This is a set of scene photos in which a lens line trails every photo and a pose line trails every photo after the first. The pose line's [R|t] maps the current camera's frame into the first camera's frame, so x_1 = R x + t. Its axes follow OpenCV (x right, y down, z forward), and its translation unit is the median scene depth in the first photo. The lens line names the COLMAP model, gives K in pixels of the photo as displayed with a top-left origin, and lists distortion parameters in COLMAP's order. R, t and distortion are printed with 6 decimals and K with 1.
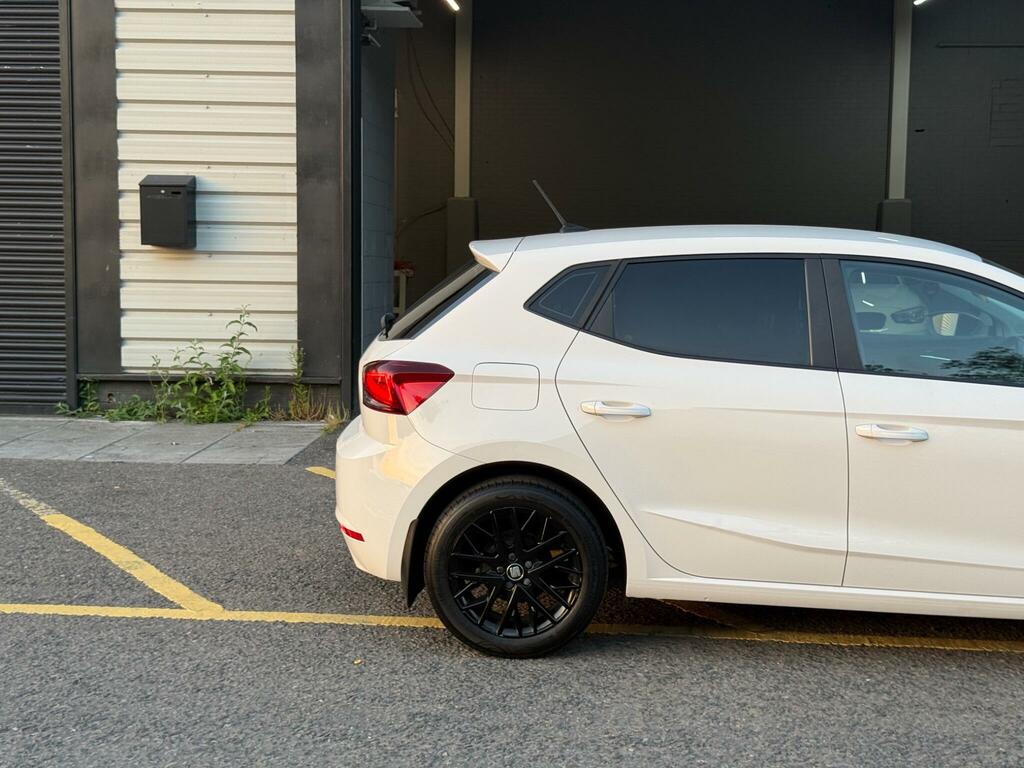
lens RADIAL K [[1440.4, 0, 520.2], [0, 1440.4, 378.2], [0, 0, 1]] dist [0.114628, 0.000000]
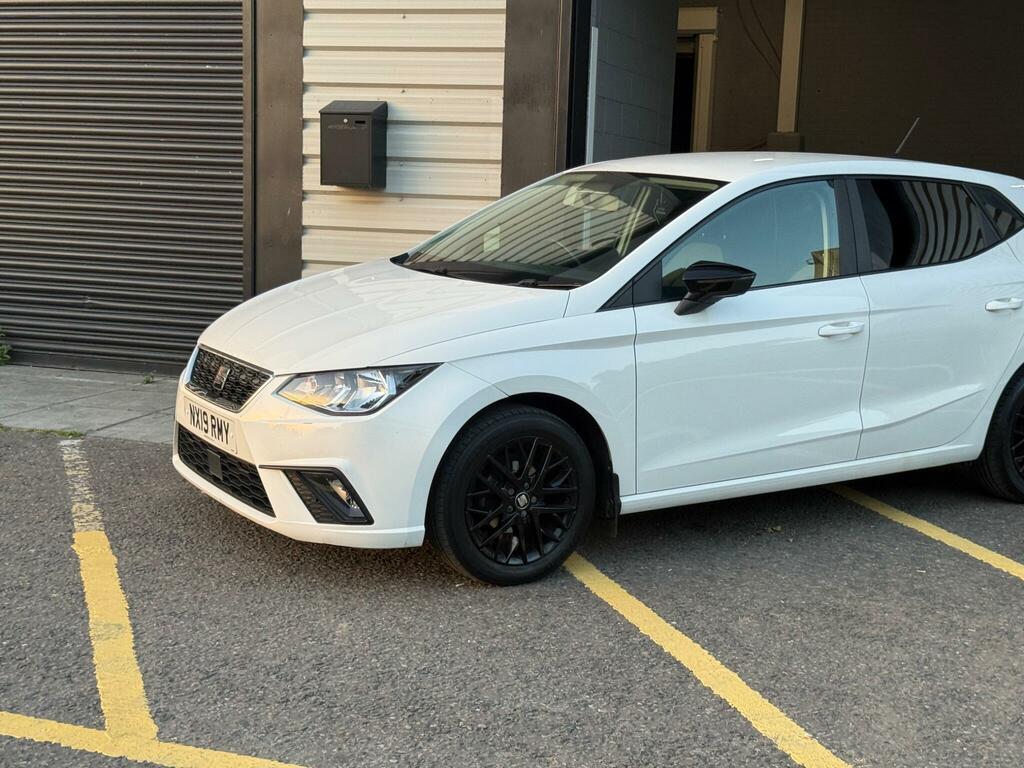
lens RADIAL K [[1440.4, 0, 497.9], [0, 1440.4, 390.3], [0, 0, 1]] dist [0.114628, 0.000000]
pose [[0.963601, 0.054713, -0.261685, 0.061991], [-0.041631, 0.997603, 0.055281, -0.023652], [0.264082, -0.042375, 0.963569, 0.215680]]
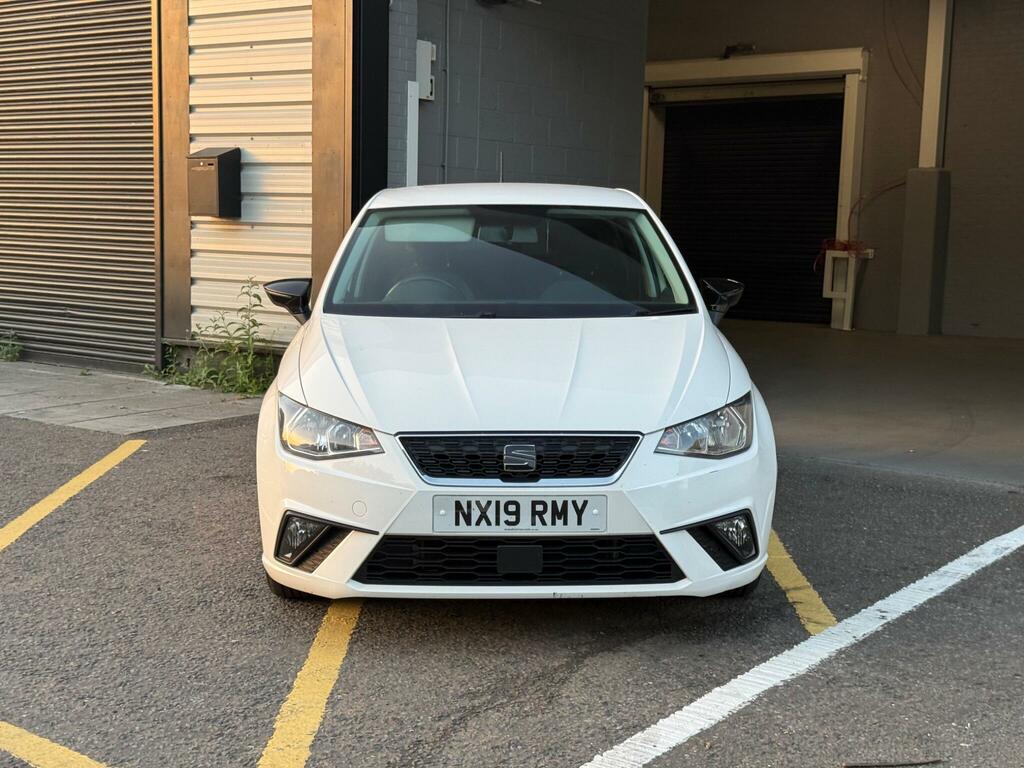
lens RADIAL K [[1440.4, 0, 503.4], [0, 1440.4, 390.2], [0, 0, 1]] dist [0.114628, 0.000000]
pose [[0.830261, 0.070411, -0.552909, 0.499671], [-0.059562, 0.997517, 0.037591, -0.019895], [0.554183, 0.001722, 0.832393, 0.262179]]
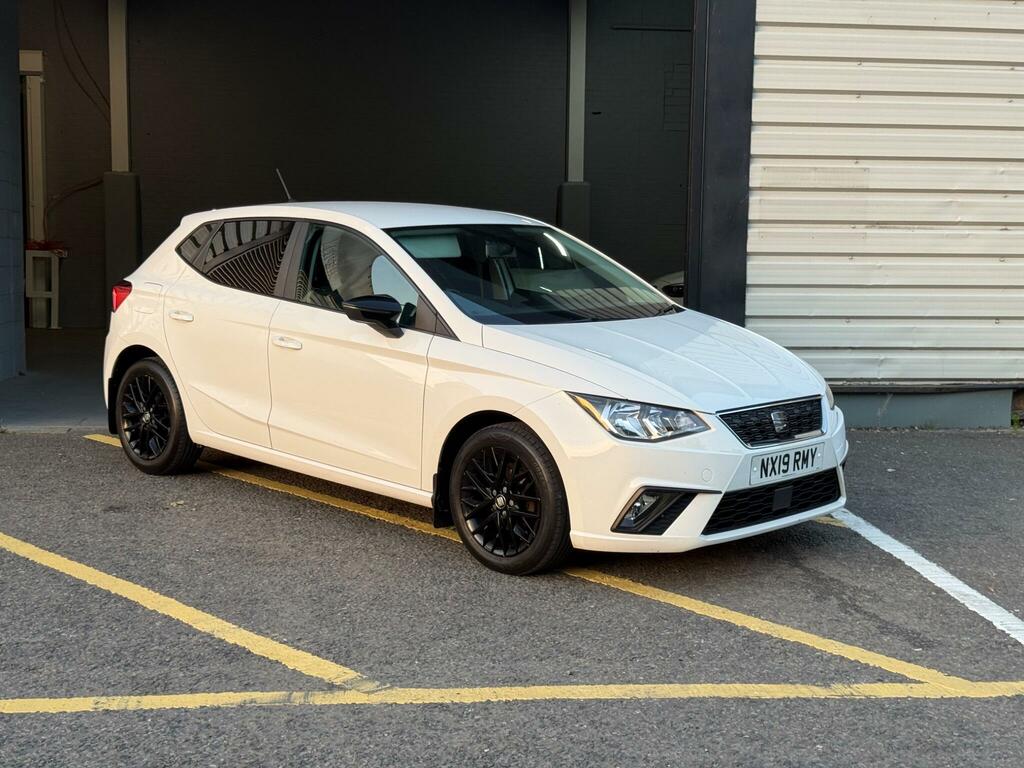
lens RADIAL K [[1440.4, 0, 505.9], [0, 1440.4, 390.6], [0, 0, 1]] dist [0.114628, 0.000000]
pose [[0.981433, -0.017835, 0.190977, 0.043146], [0.013412, 0.999612, 0.024428, -0.011360], [-0.191338, -0.021413, 0.981291, 0.080206]]
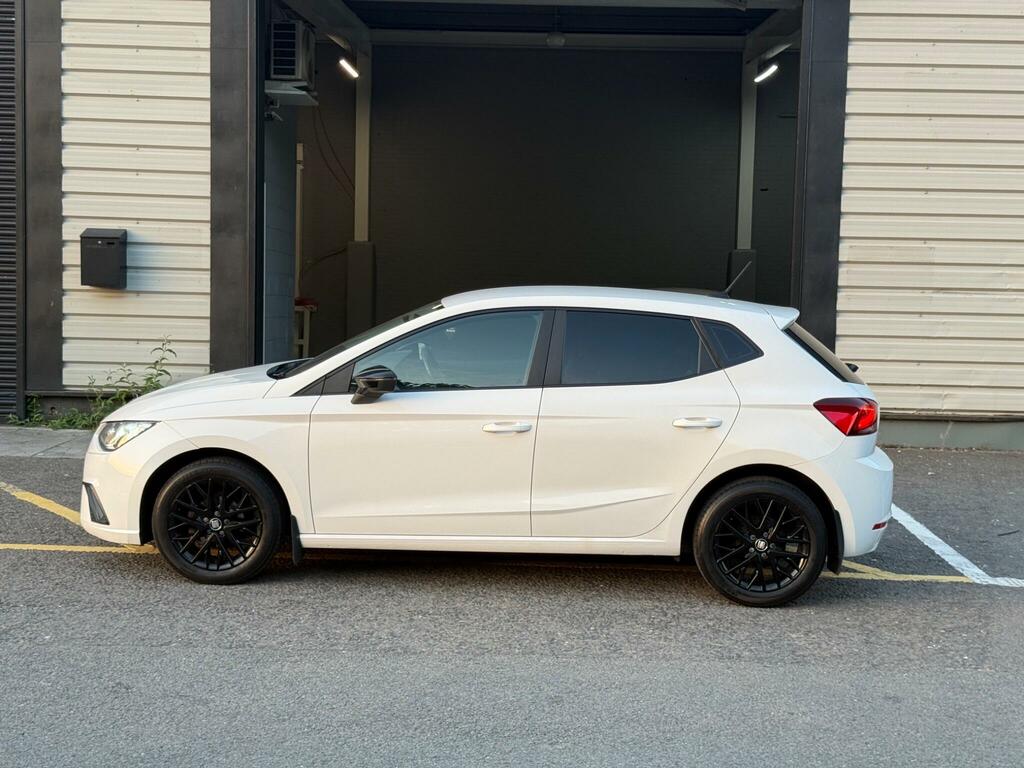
lens RADIAL K [[1440.4, 0, 509.3], [0, 1440.4, 390.2], [0, 0, 1]] dist [0.114628, 0.000000]
pose [[0.998674, 0.008205, 0.050814, 0.037373], [-0.007374, 0.999836, -0.016530, 0.014020], [-0.050941, 0.016134, 0.998571, -0.238729]]
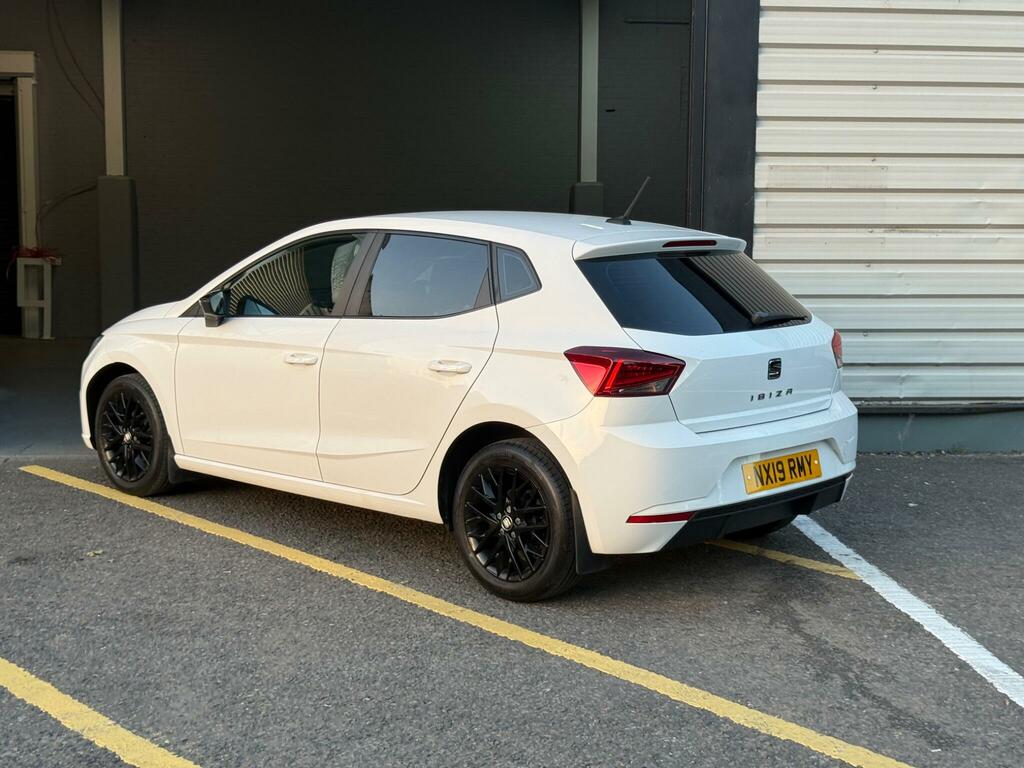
lens RADIAL K [[1440.4, 0, 509.6], [0, 1440.4, 374.2], [0, 0, 1]] dist [0.114628, 0.000000]
pose [[0.985172, -0.020886, 0.170294, 0.089169], [0.018901, 0.999733, 0.013271, -0.022533], [-0.170526, -0.009856, 0.985304, 0.156379]]
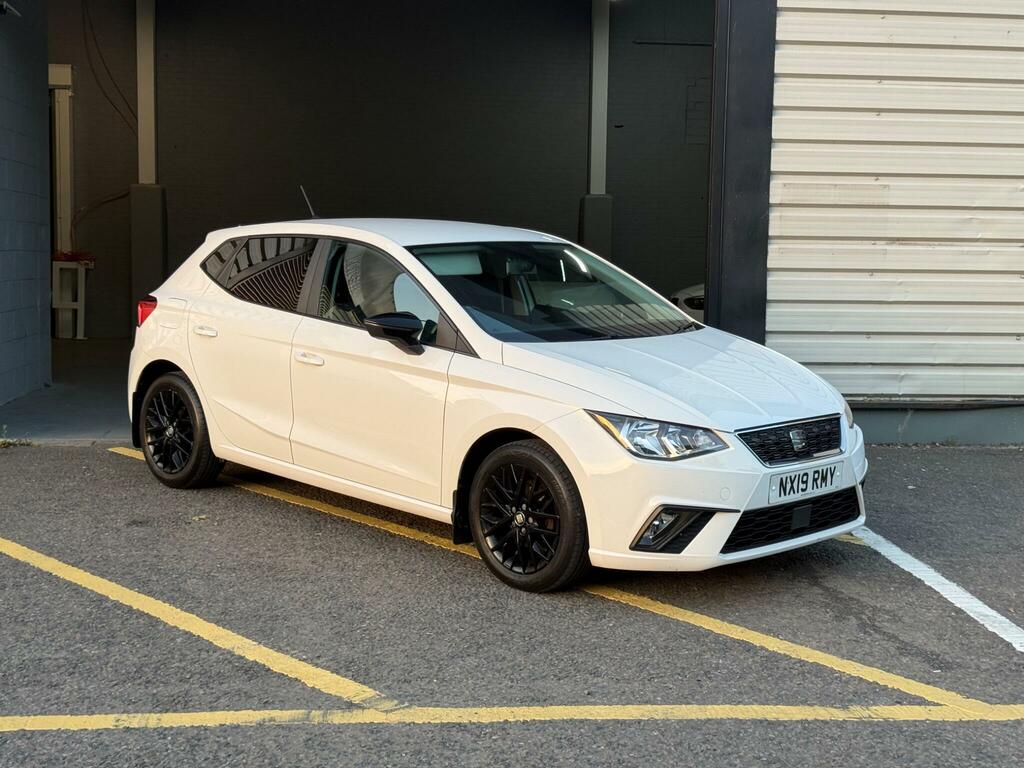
lens RADIAL K [[1440.4, 0, 510.3], [0, 1440.4, 368.2], [0, 0, 1]] dist [0.114628, 0.000000]
pose [[0.983826, -0.010150, 0.178841, 0.043574], [0.009790, 0.999948, 0.002894, -0.015130], [-0.178861, -0.001096, 0.983874, 0.075906]]
